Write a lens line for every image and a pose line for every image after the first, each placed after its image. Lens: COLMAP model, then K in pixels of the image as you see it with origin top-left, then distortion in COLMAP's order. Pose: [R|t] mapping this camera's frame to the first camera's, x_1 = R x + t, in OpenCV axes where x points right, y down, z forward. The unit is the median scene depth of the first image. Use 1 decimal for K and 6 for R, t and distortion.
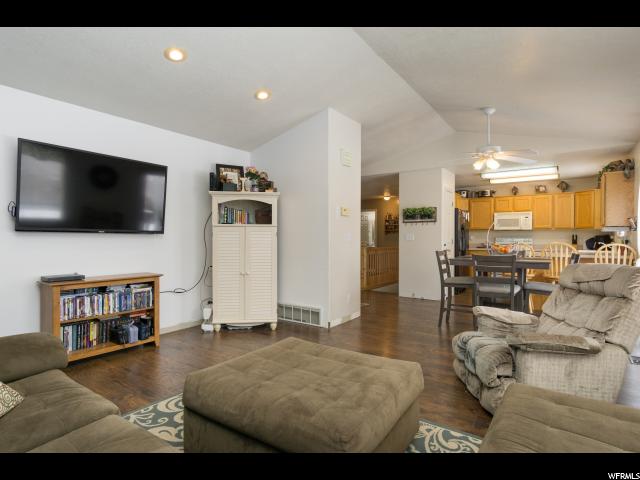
lens RADIAL K [[344.4, 0, 314.5], [0, 344.4, 239.0], [0, 0, 1]] dist [0.008340, -0.000167]
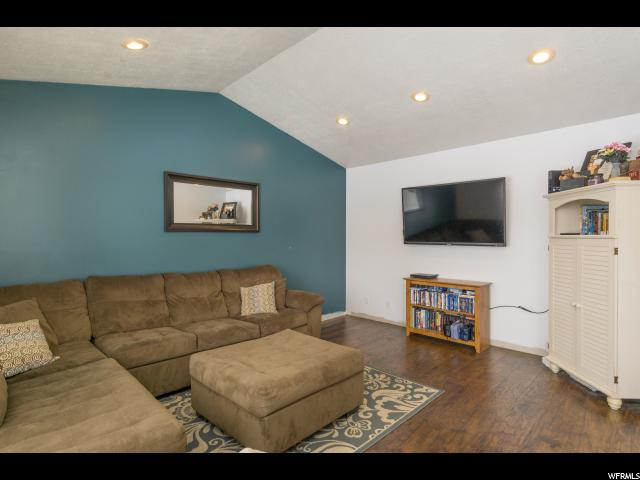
lens RADIAL K [[344.4, 0, 324.7], [0, 344.4, 236.8], [0, 0, 1]] dist [0.008340, -0.000167]
pose [[-0.151491, -0.001819, -0.988457, 0.338113], [-0.006140, 0.999981, -0.000899, -0.021237], [0.988440, 0.005933, -0.151499, 0.355081]]
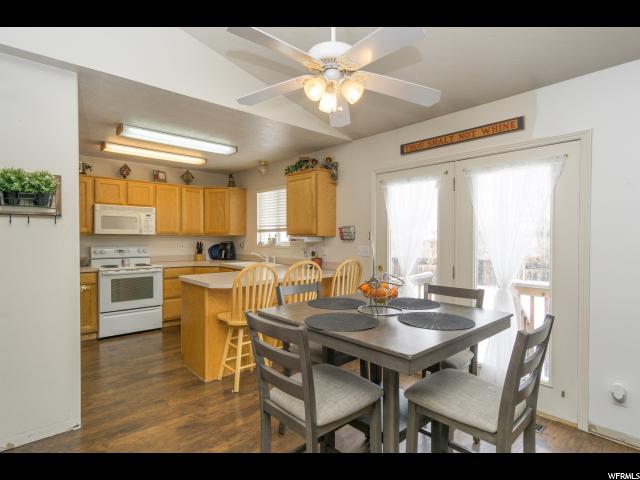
lens RADIAL K [[344.4, 0, 319.3], [0, 344.4, 242.5], [0, 0, 1]] dist [0.008340, -0.000167]
pose [[0.215583, -0.020356, 0.976273, 0.053832], [0.001766, 0.999789, 0.020456, -0.026660], [-0.976484, -0.002686, 0.215574, 0.583250]]
